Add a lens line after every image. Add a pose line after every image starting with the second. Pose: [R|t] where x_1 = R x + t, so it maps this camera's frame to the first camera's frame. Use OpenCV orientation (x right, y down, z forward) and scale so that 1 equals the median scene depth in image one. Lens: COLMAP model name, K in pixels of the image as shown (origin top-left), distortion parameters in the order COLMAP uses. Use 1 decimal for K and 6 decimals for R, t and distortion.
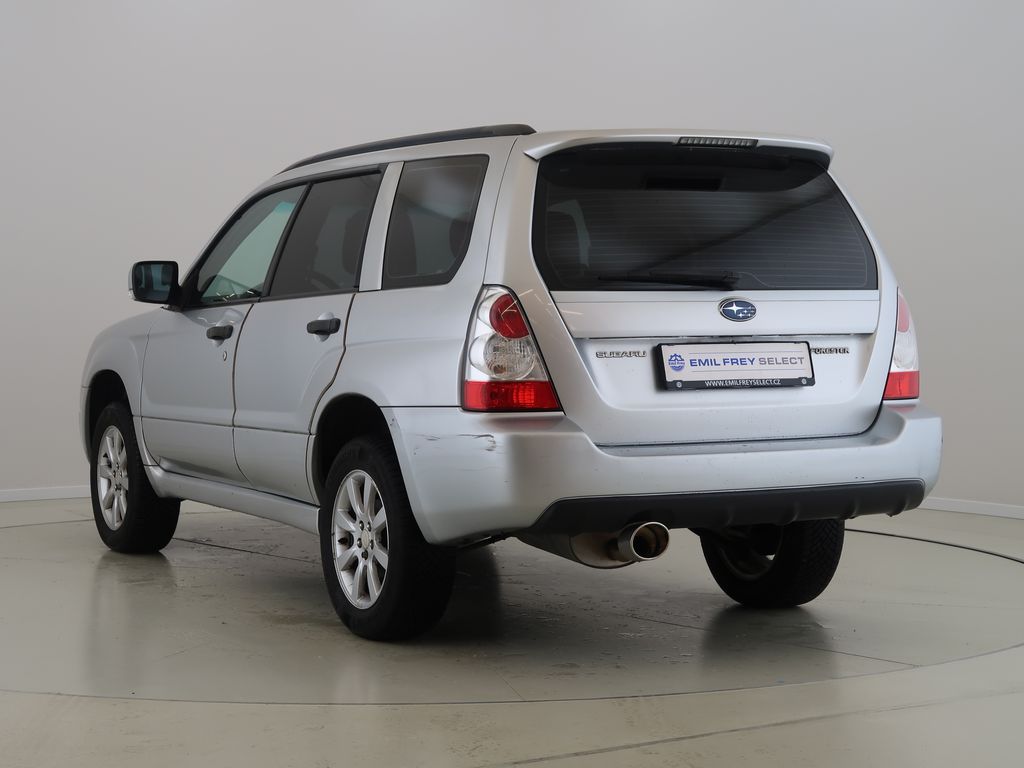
lens RADIAL K [[719.3, 0, 503.6], [0, 719.3, 387.9], [0, 0, 1]] dist [-0.007389, 0.000194]
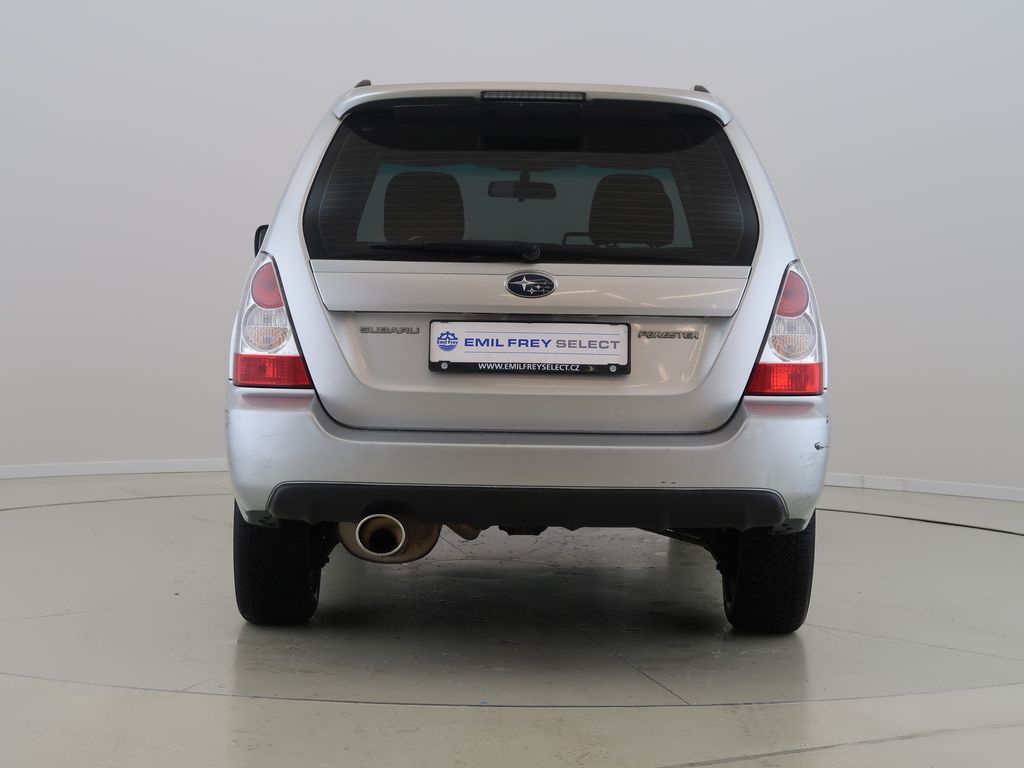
lens RADIAL K [[746.7, 0, 512.6], [0, 746.7, 379.5], [0, 0, 1]] dist [-0.048960, -0.008649]
pose [[0.980424, 0.045685, -0.191525, 0.482700], [-0.042167, 0.998859, 0.022404, -0.011516], [0.192330, -0.013890, 0.981232, 0.093981]]
